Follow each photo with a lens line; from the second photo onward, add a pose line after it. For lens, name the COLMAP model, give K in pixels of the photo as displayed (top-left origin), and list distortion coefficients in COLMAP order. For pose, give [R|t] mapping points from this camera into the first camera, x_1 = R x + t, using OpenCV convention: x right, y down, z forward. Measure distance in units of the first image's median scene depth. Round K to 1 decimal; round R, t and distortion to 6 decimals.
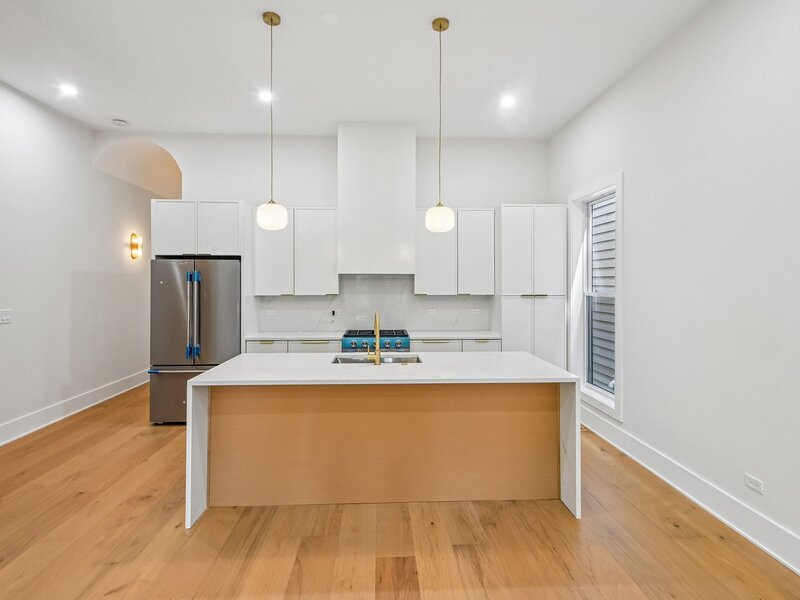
lens RADIAL K [[408.4, 0, 399.6], [0, 408.4, 285.3], [0, 0, 1]] dist [0.015368, -0.008683]
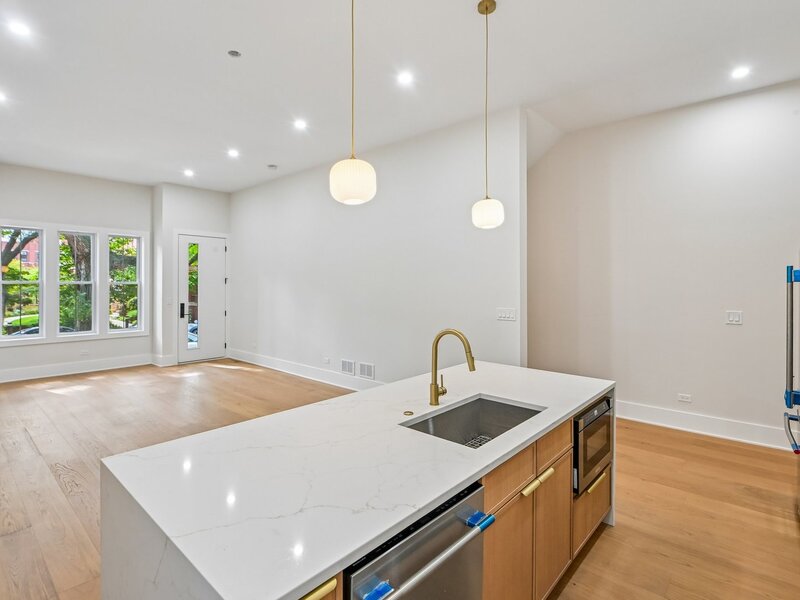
lens RADIAL K [[408.4, 0, 399.8], [0, 408.4, 289.1], [0, 0, 1]] dist [0.015368, -0.008683]
pose [[-0.700054, 0.005011, -0.714072, 0.305702], [-0.006419, 0.999891, 0.013310, -0.002999], [0.714061, 0.013901, -0.699945, 0.932548]]
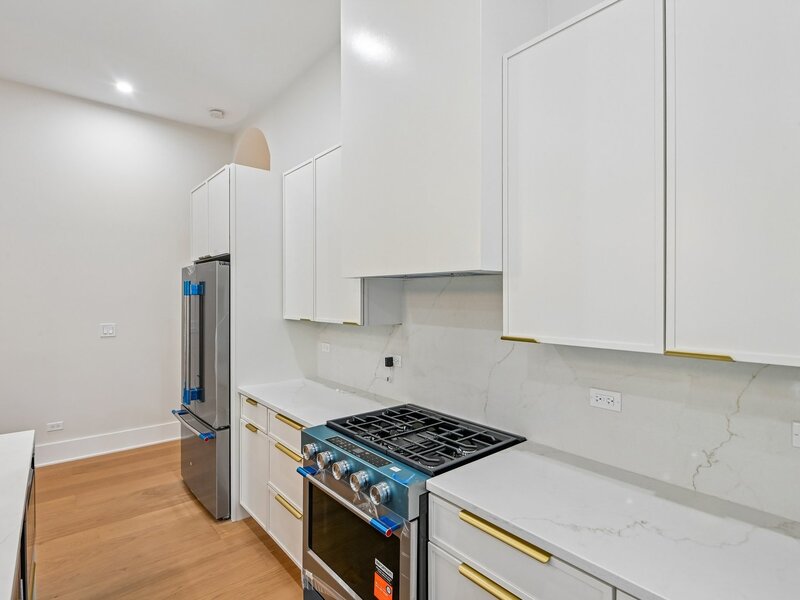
lens RADIAL K [[408.4, 0, 397.9], [0, 408.4, 301.3], [0, 0, 1]] dist [0.015368, -0.008683]
pose [[0.600833, 0.007759, -0.799337, 0.248893], [-0.008751, 0.999957, 0.003128, -0.004827], [0.799326, 0.005116, 0.600875, 0.797164]]
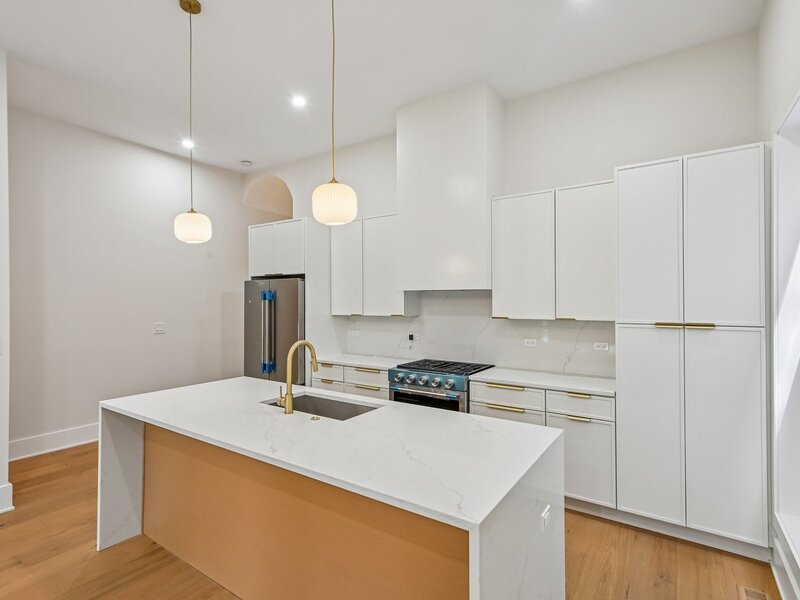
lens RADIAL K [[408.4, 0, 398.8], [0, 408.4, 298.5], [0, 0, 1]] dist [0.015368, -0.008683]
pose [[0.799035, -0.005913, -0.601255, 0.358795], [-0.000916, 0.999939, -0.011051, -0.003064], [0.601283, 0.009381, 0.798981, 0.344199]]
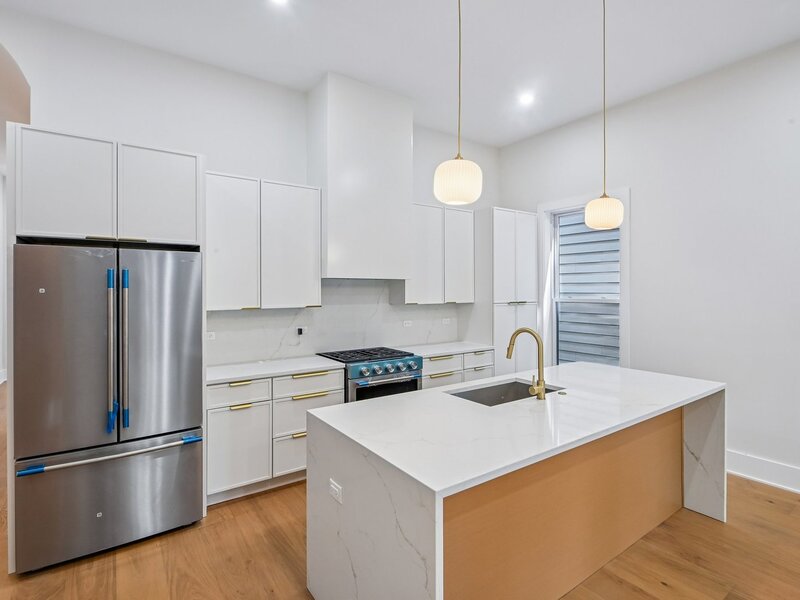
lens RADIAL K [[408.4, 0, 400.8], [0, 408.4, 285.0], [0, 0, 1]] dist [0.015368, -0.008683]
pose [[0.846085, 0.003813, 0.533034, -0.440170], [0.006962, 0.999810, -0.018203, -0.000735], [-0.533002, 0.019112, 0.845898, 0.316353]]
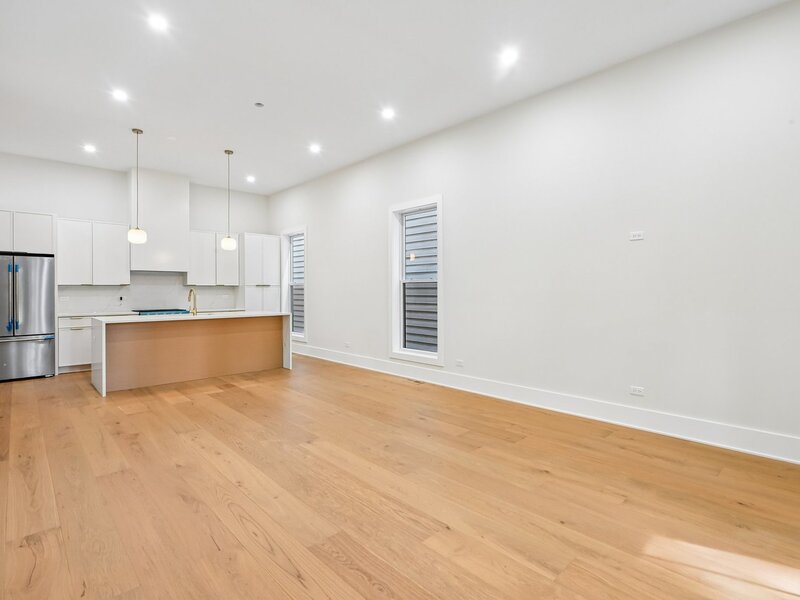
lens RADIAL K [[408.4, 0, 392.7], [0, 408.4, 286.7], [0, 0, 1]] dist [0.015368, -0.008683]
pose [[0.766489, 0.003292, 0.642249, -0.386213], [0.006359, 0.999899, -0.012715, 0.056947], [-0.642226, 0.013830, 0.766391, -0.735001]]
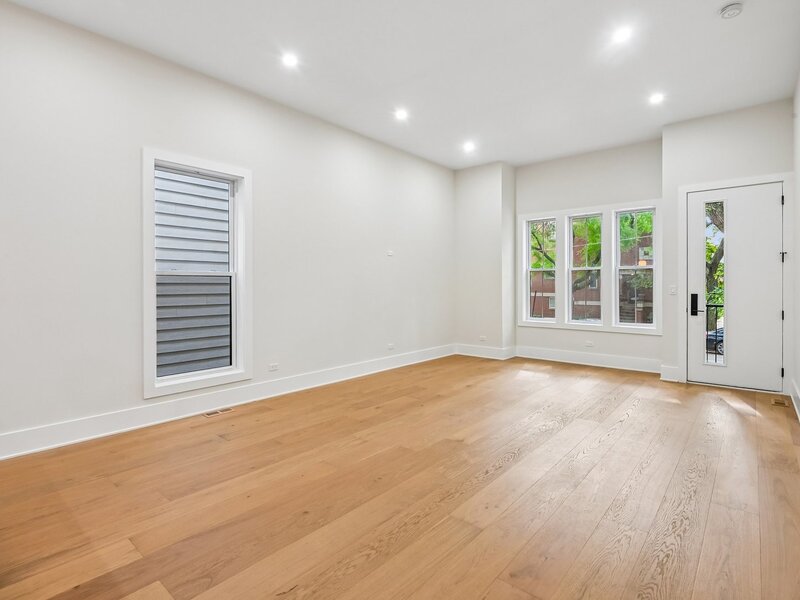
lens RADIAL K [[408.4, 0, 396.9], [0, 408.4, 286.8], [0, 0, 1]] dist [0.015368, -0.008683]
pose [[-0.722608, 0.001090, 0.691257, -0.443801], [0.006091, 0.999970, 0.004791, 0.051524], [-0.691231, 0.007672, -0.722593, 0.523587]]
